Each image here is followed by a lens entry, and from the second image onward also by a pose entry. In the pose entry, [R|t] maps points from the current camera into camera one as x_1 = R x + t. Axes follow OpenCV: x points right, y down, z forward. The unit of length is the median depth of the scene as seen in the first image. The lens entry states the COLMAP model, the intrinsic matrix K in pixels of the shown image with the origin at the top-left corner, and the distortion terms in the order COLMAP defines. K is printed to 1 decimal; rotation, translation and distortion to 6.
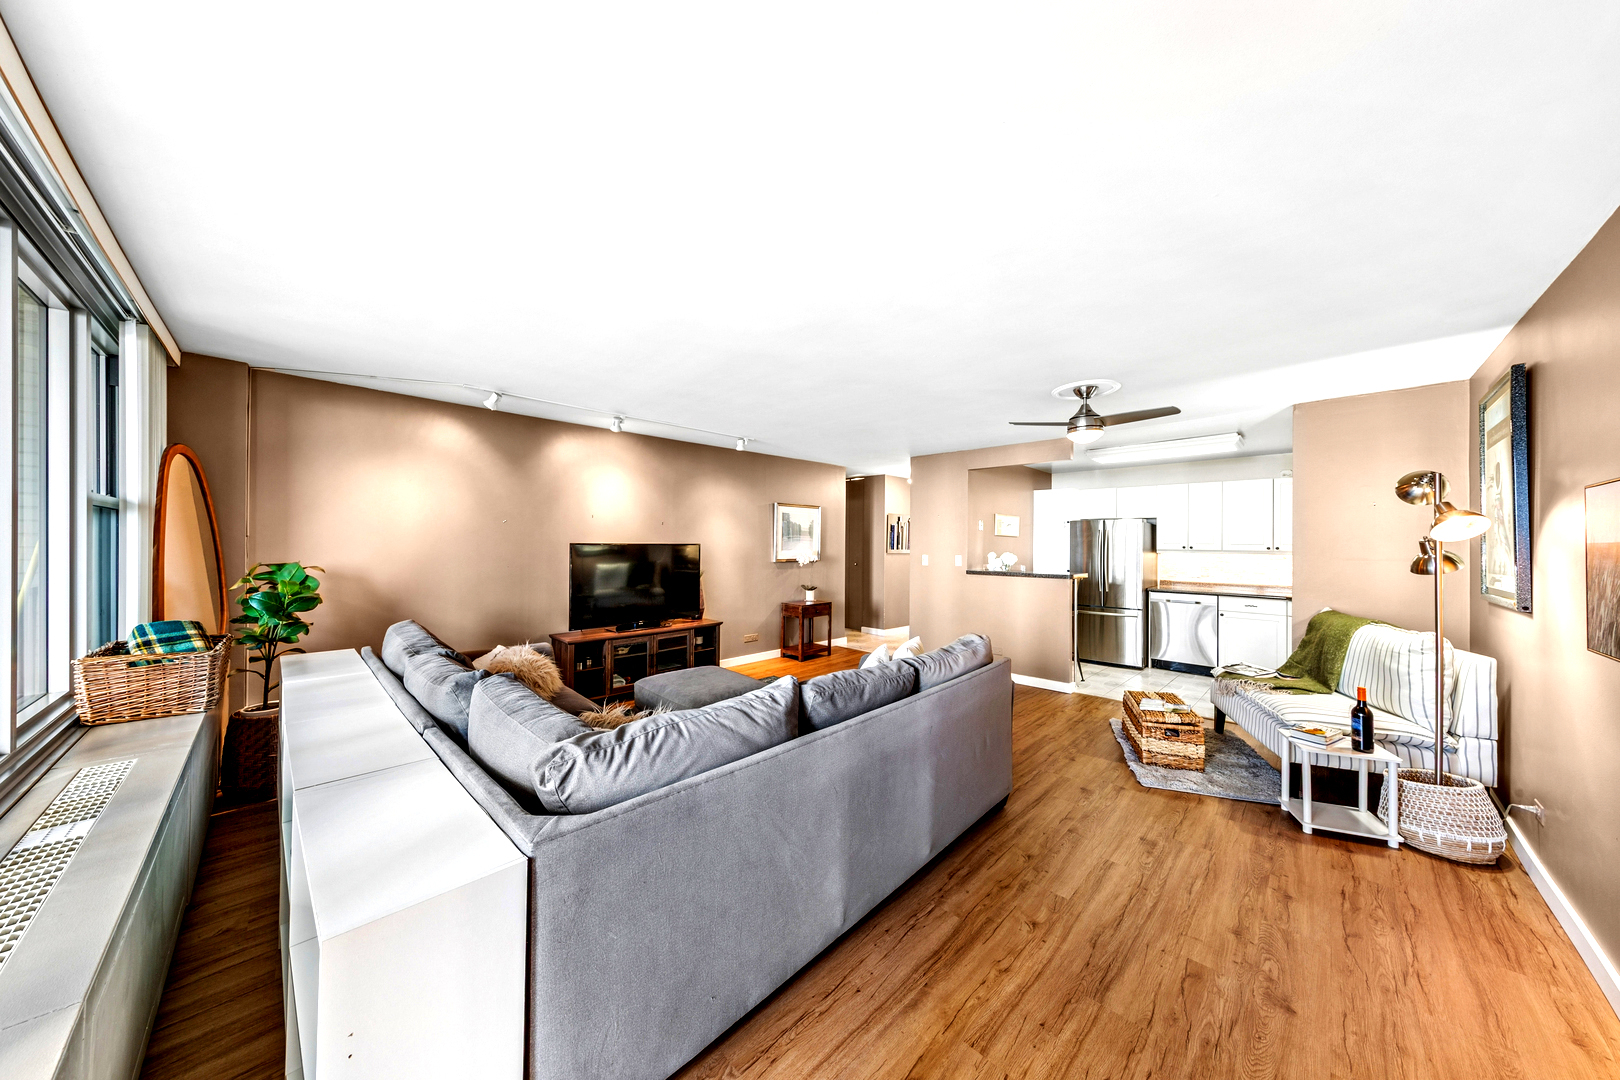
lens RADIAL K [[525.6, 0, 811.4], [0, 525.6, 543.1], [0, 0, 1]] dist [-0.001366, -0.000121]
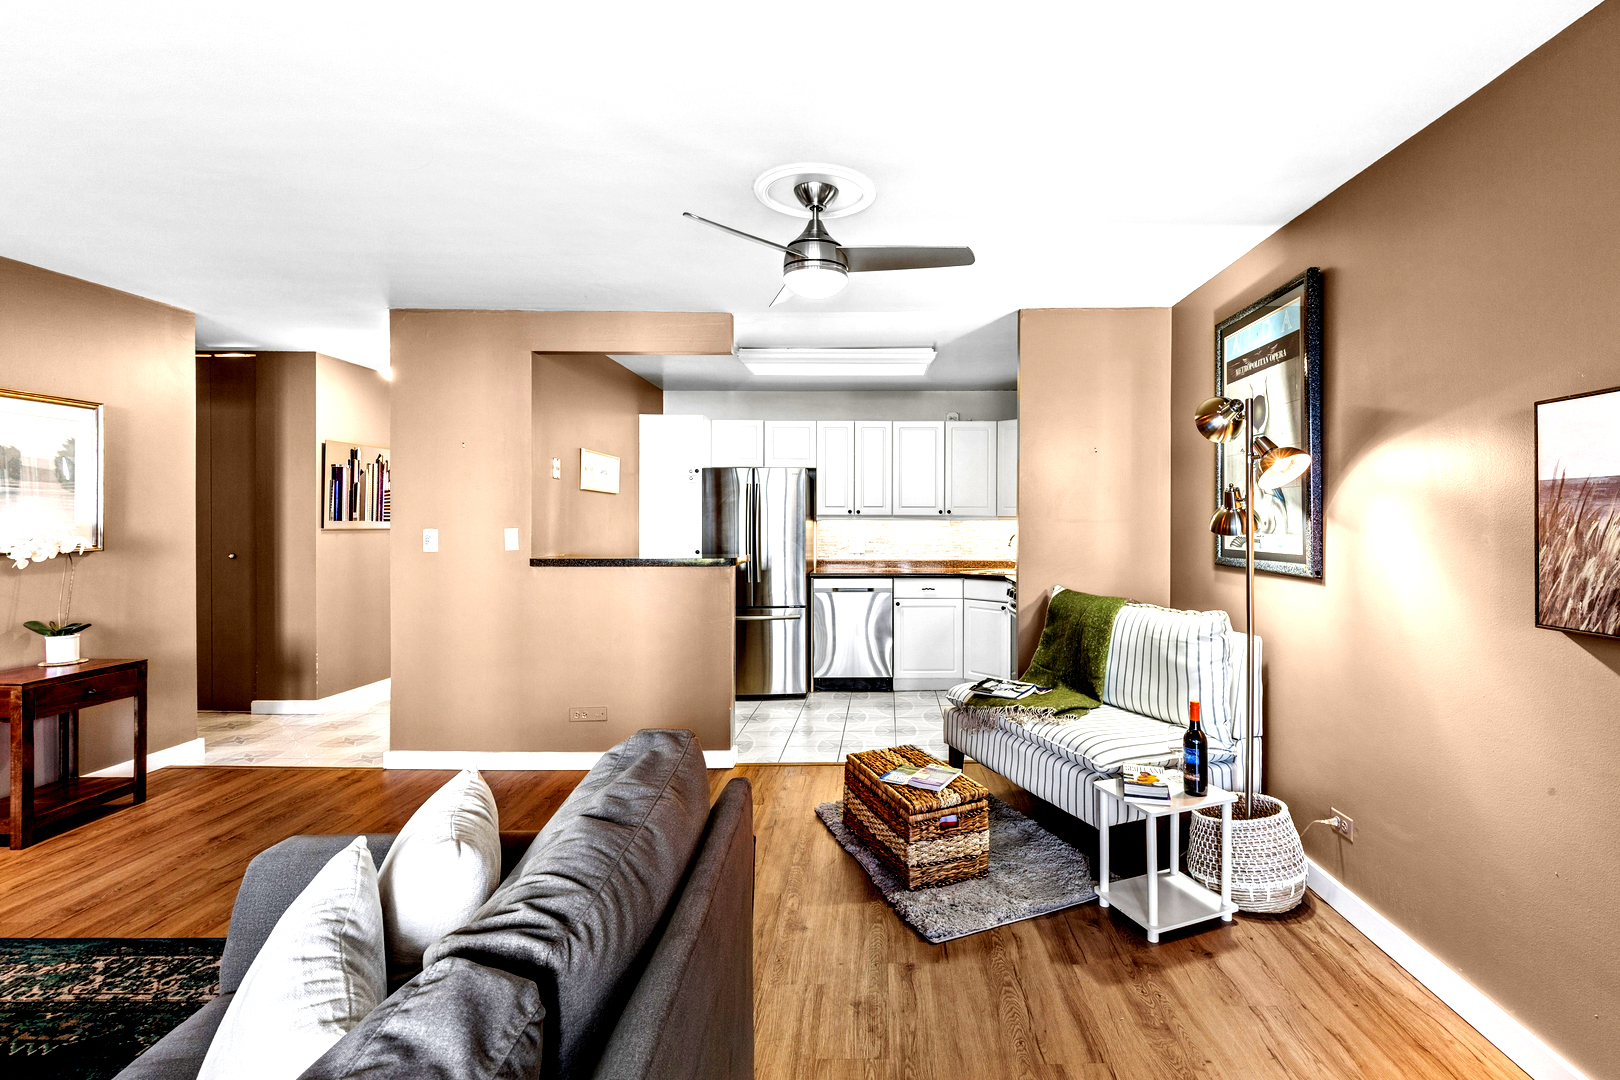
lens RADIAL K [[667.4, 0, 812.6], [0, 667.4, 527.2], [0, 0, 1]] dist [0.002213, 0.000354]
pose [[0.702146, -0.010858, 0.711950, 0.040517], [0.005288, 0.999936, 0.010035, 0.018625], [-0.712013, -0.003281, 0.702158, 0.392527]]
